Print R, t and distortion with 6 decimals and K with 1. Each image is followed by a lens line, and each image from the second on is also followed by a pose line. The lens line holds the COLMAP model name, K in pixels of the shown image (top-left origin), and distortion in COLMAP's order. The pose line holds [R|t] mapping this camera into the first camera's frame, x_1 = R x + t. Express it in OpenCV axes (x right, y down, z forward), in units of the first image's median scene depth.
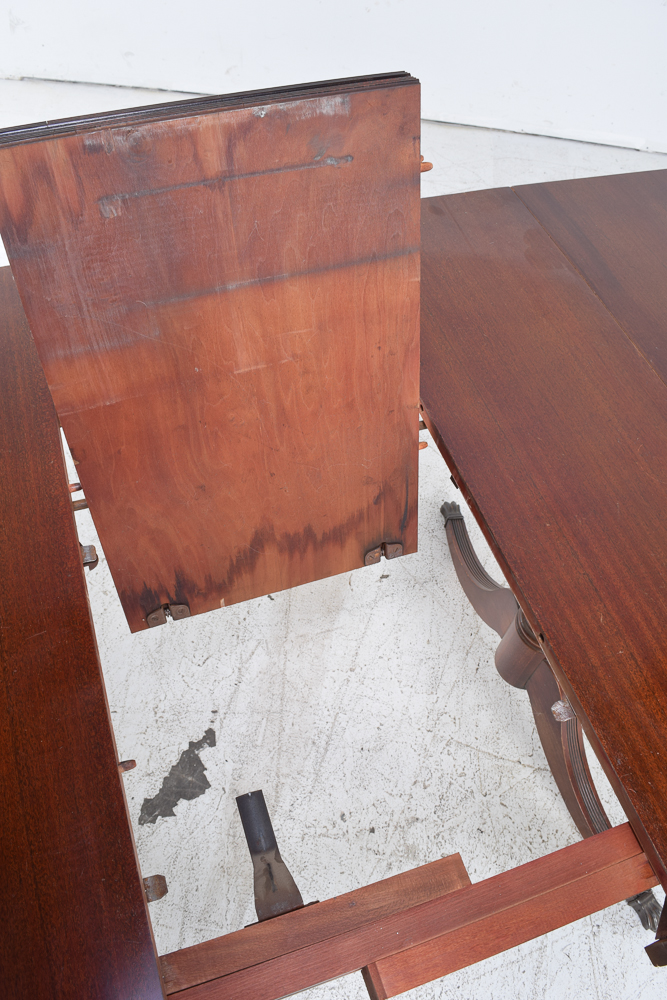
lens RADIAL K [[778.6, 0, 325.0], [0, 778.6, 502.1], [0, 0, 1]] dist [-0.088717, 0.009752]
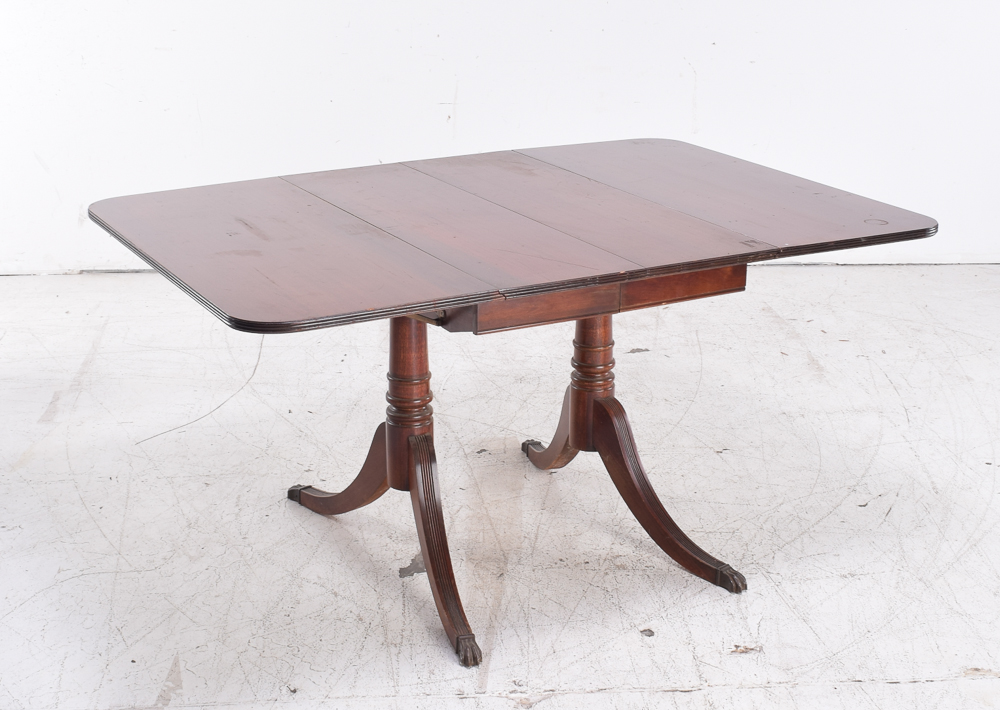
lens RADIAL K [[1614.8, 0, 491.5], [0, 1614.8, 312.6], [0, 0, 1]] dist [-0.090508, 0.004981]
pose [[0.981017, -0.102468, 0.164640, -0.467737], [0.181639, 0.782895, -0.595049, 1.602287], [-0.067922, 0.613658, 0.786645, -1.260926]]
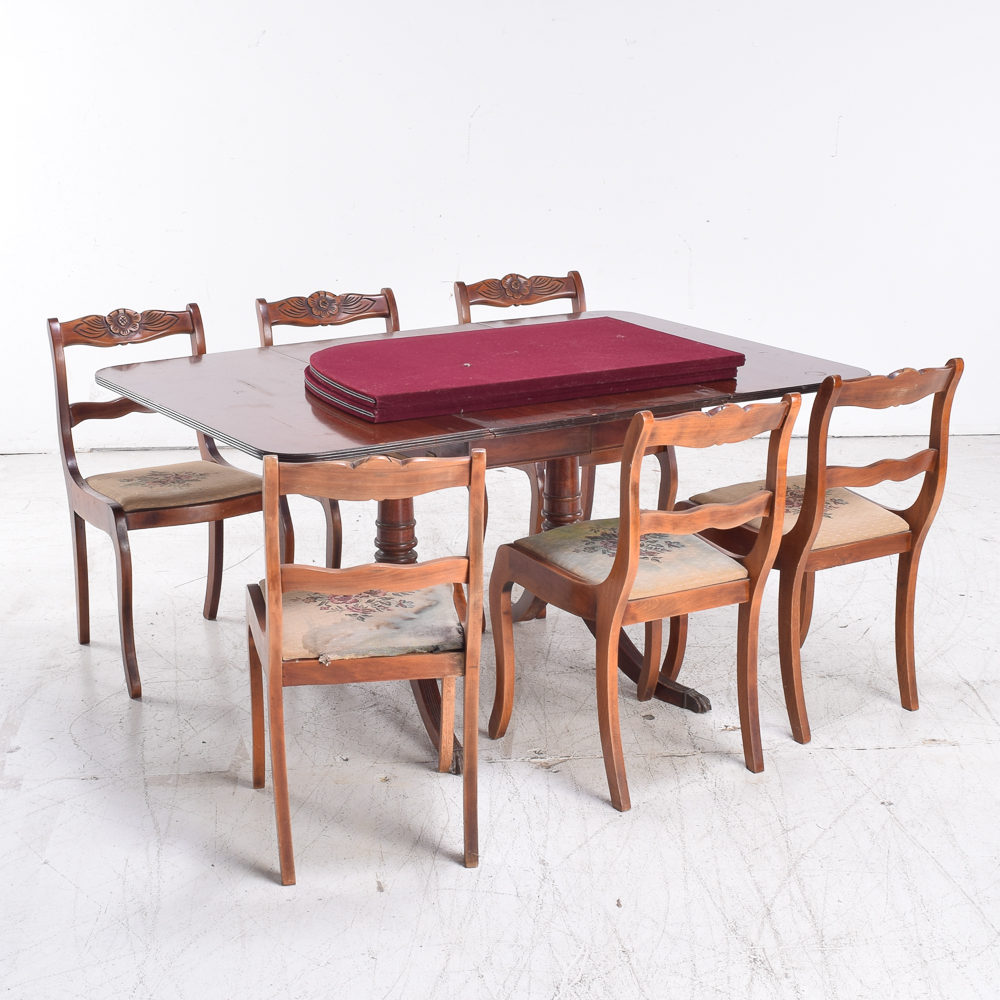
lens RADIAL K [[1903.2, 0, 490.7], [0, 1903.2, 498.3], [0, 0, 1]] dist [-0.056491, -0.098173]
pose [[0.977786, -0.107362, 0.180022, -0.699261], [0.197535, 0.759238, -0.620111, 2.258245], [-0.070103, 0.641896, 0.763580, -1.794512]]
